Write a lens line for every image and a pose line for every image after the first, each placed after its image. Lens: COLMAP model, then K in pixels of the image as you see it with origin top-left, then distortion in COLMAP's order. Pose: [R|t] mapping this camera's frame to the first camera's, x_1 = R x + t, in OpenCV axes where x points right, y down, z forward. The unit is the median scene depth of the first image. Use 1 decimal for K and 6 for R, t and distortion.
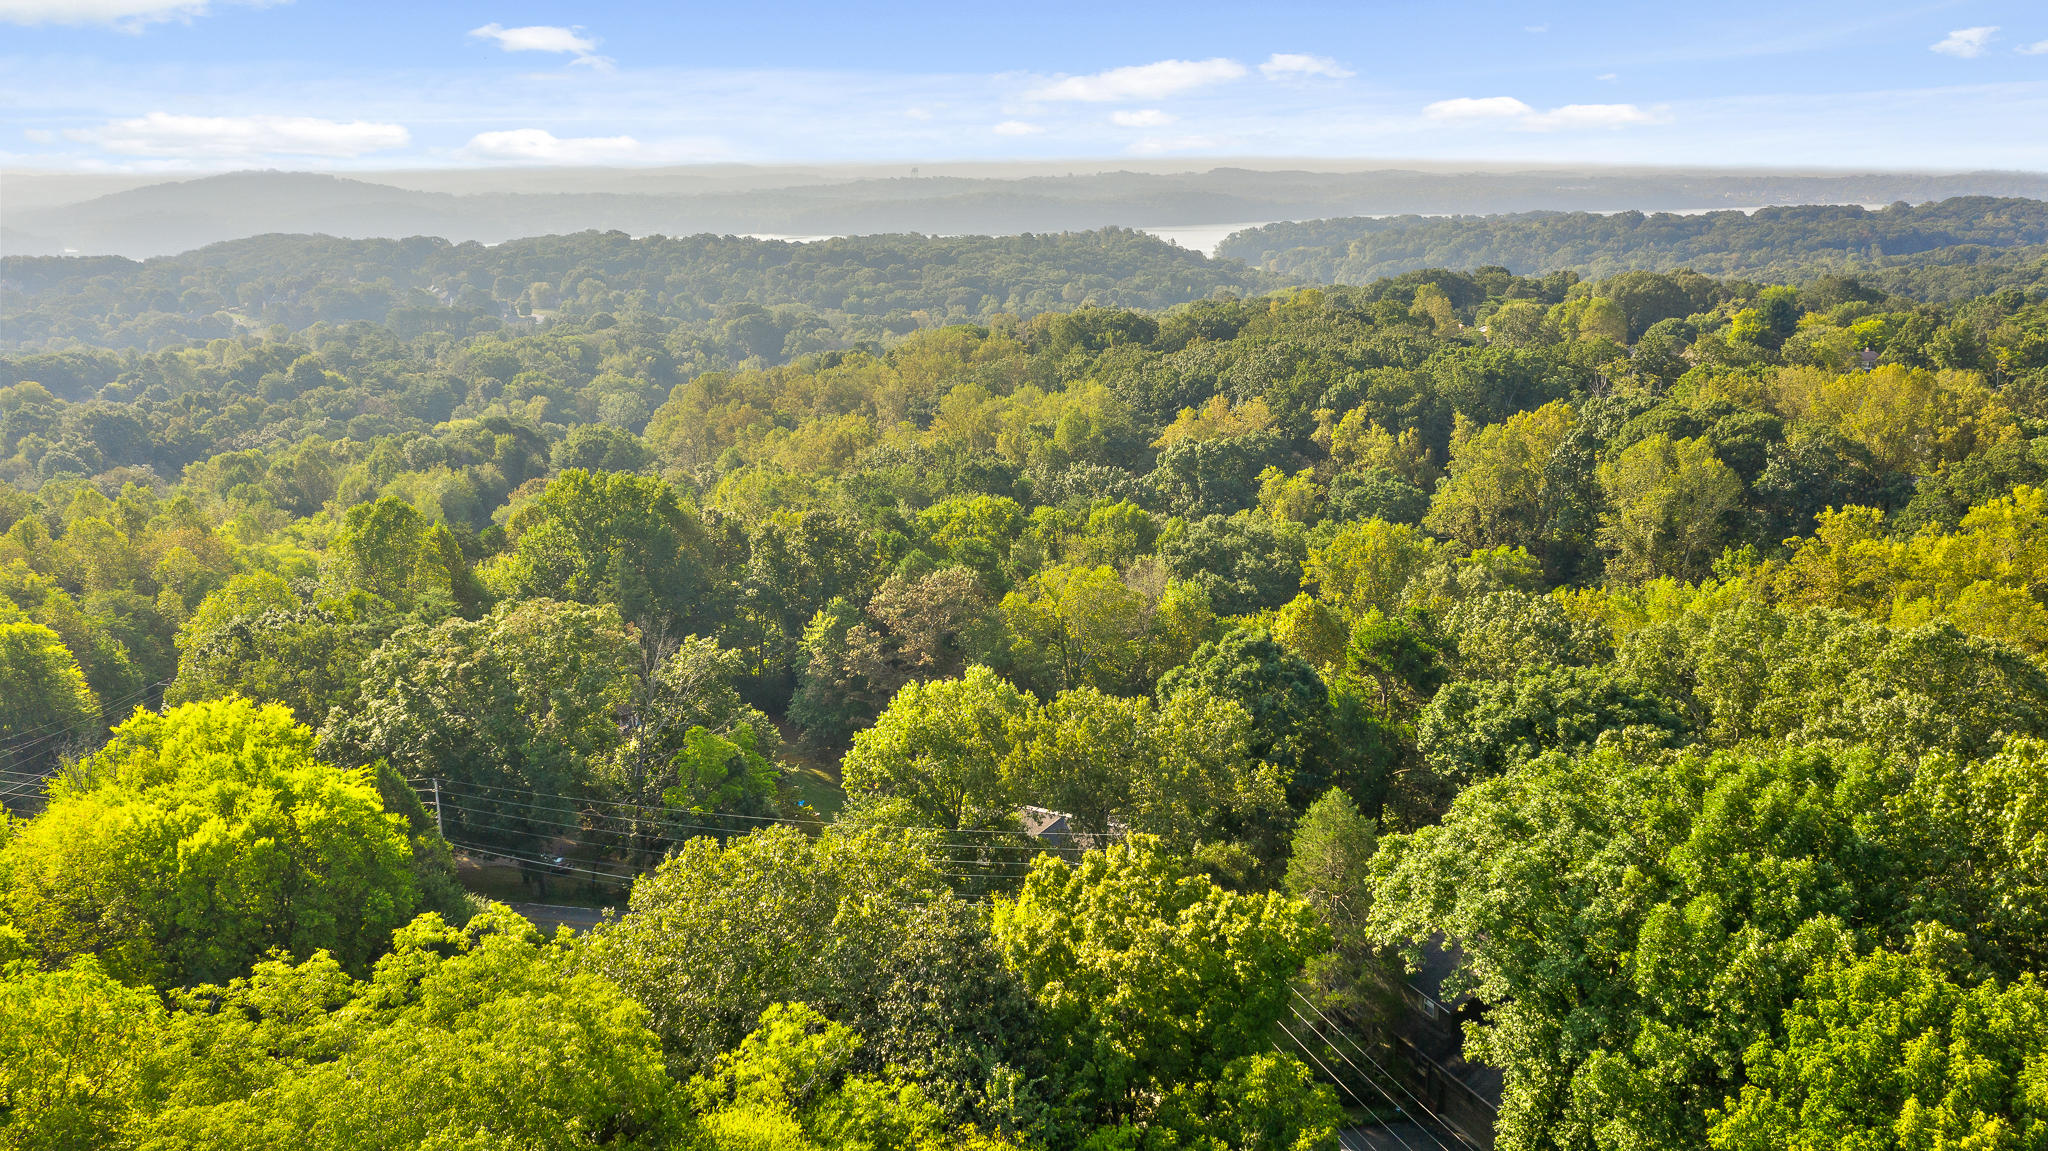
lens RADIAL K [[1707.7, 0, 1024.0], [0, 1707.7, 575.5], [0, 0, 1]] dist [0.002545, 0.061826]
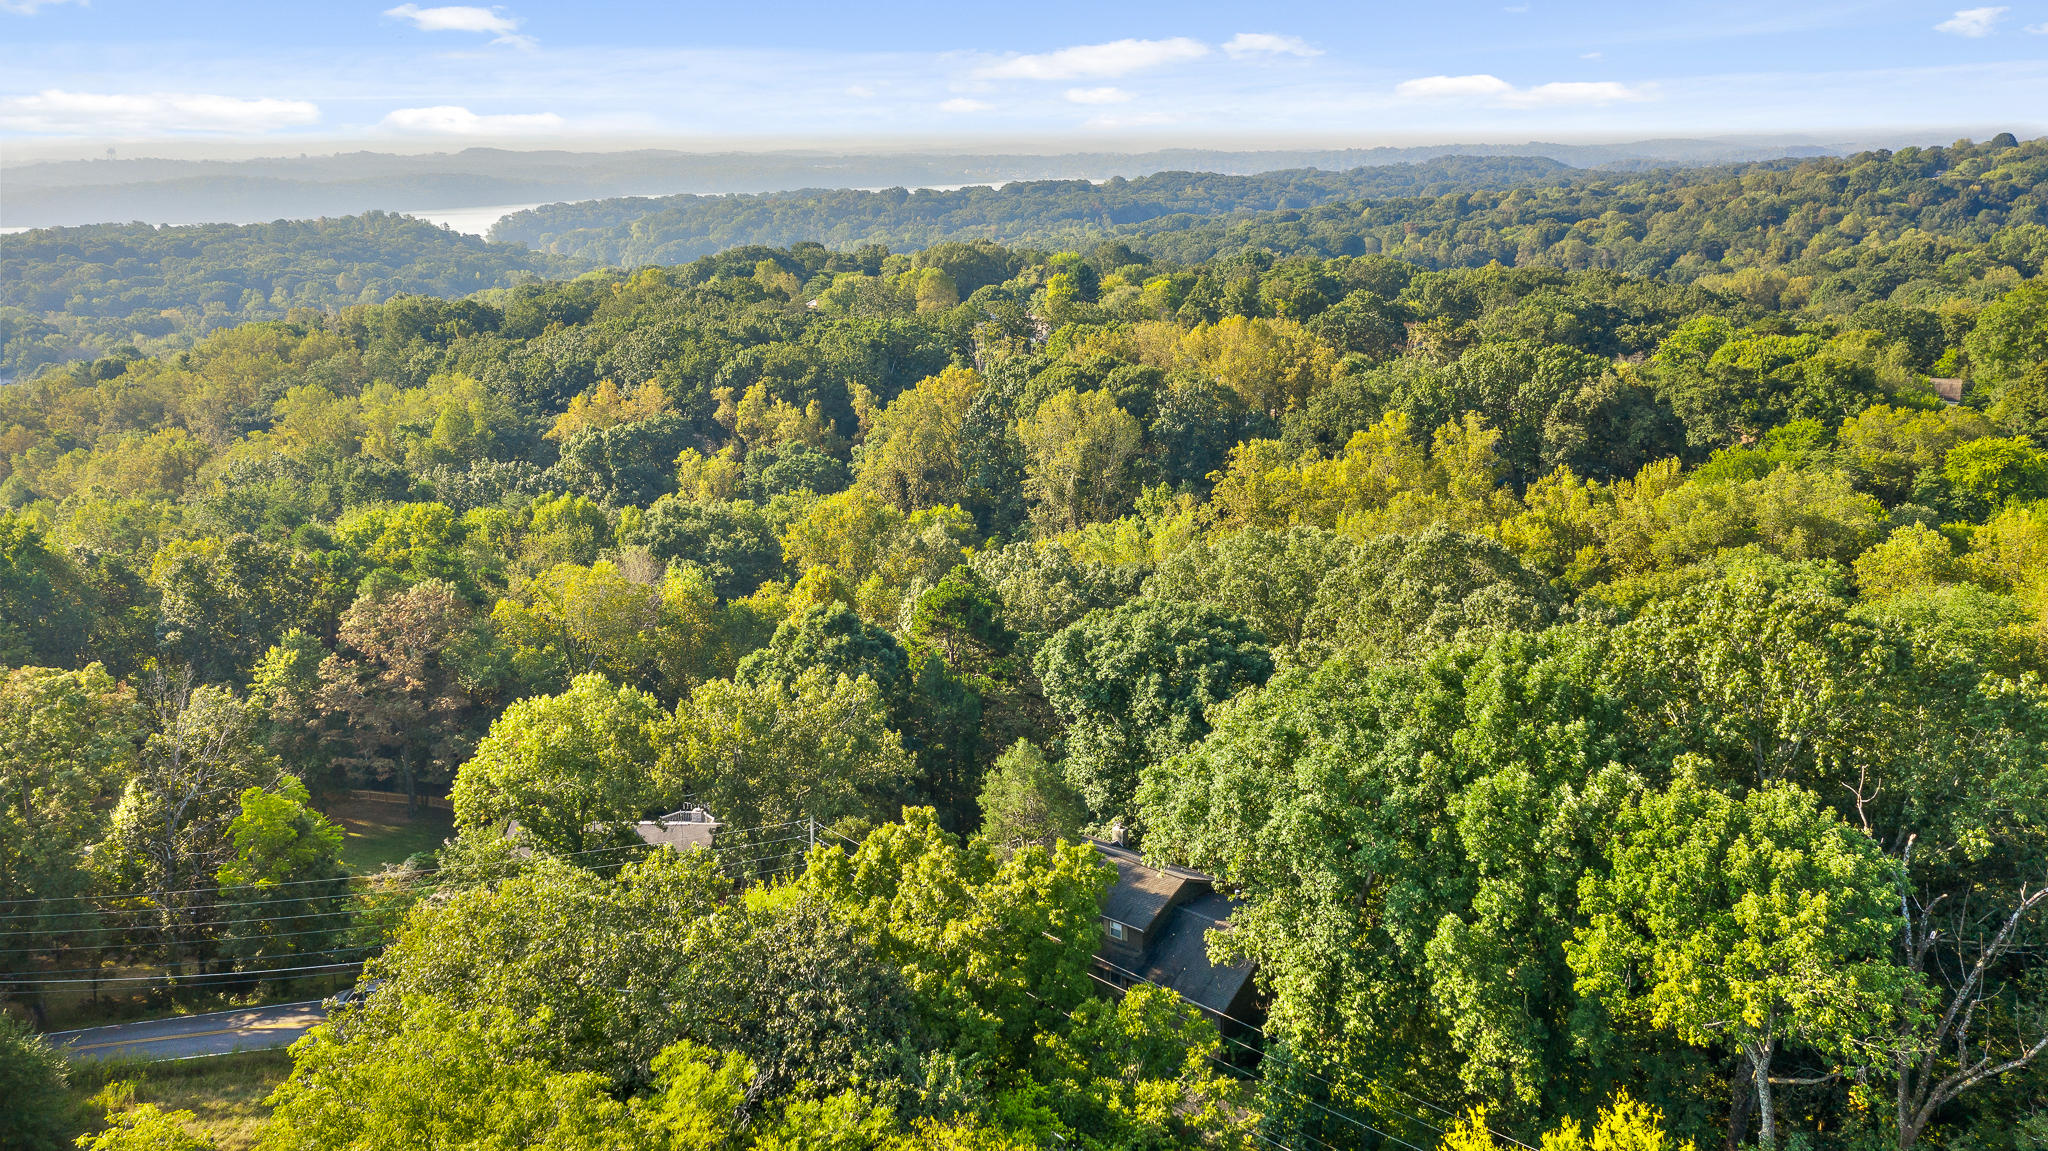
lens RADIAL K [[1732.4, 0, 952.4], [0, 1732.4, 540.4], [0, 0, 1]] dist [0.014172, 0.015759]
pose [[0.904552, -0.099749, 0.414532, -0.152333], [0.104718, 0.994443, 0.010787, -0.006198], [-0.413305, 0.033652, 0.909971, 0.029489]]
